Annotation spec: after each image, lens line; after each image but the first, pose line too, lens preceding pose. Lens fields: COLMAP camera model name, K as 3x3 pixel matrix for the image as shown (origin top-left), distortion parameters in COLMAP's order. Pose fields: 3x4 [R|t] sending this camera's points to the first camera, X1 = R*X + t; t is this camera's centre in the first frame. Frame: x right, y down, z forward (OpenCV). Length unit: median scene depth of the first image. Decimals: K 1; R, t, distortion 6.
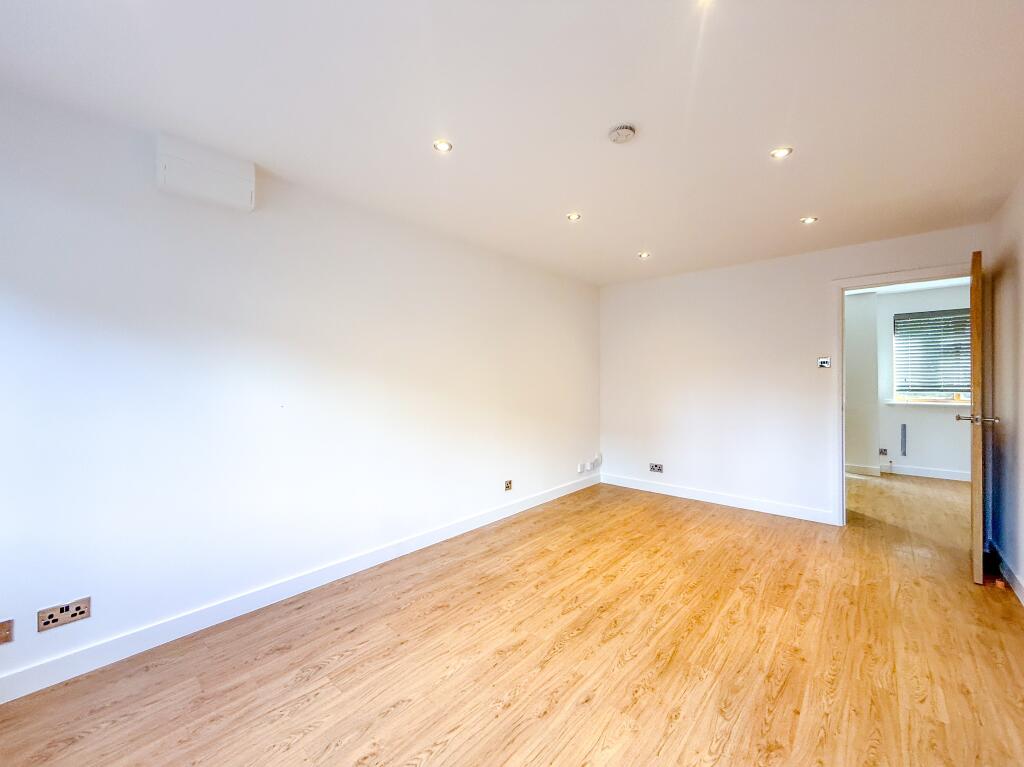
lens RADIAL K [[418.4, 0, 512.0], [0, 418.4, 383.5], [0, 0, 1]] dist [-0.000079, 0.000144]
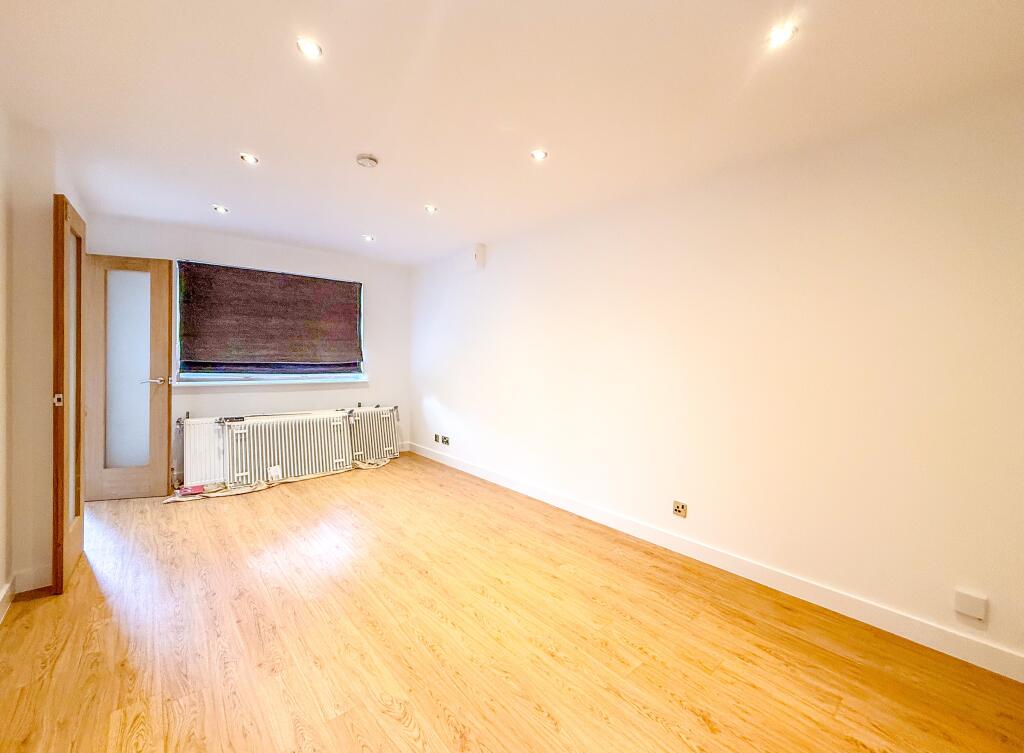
lens RADIAL K [[442.6, 0, 512.0], [0, 442.6, 376.5], [0, 0, 1]] dist [-0.000007, -0.000269]
pose [[-0.161590, 0.042661, -0.985935, 1.156833], [-0.022924, 0.998633, 0.046967, -0.012135], [0.986592, 0.030191, -0.160391, 1.268845]]
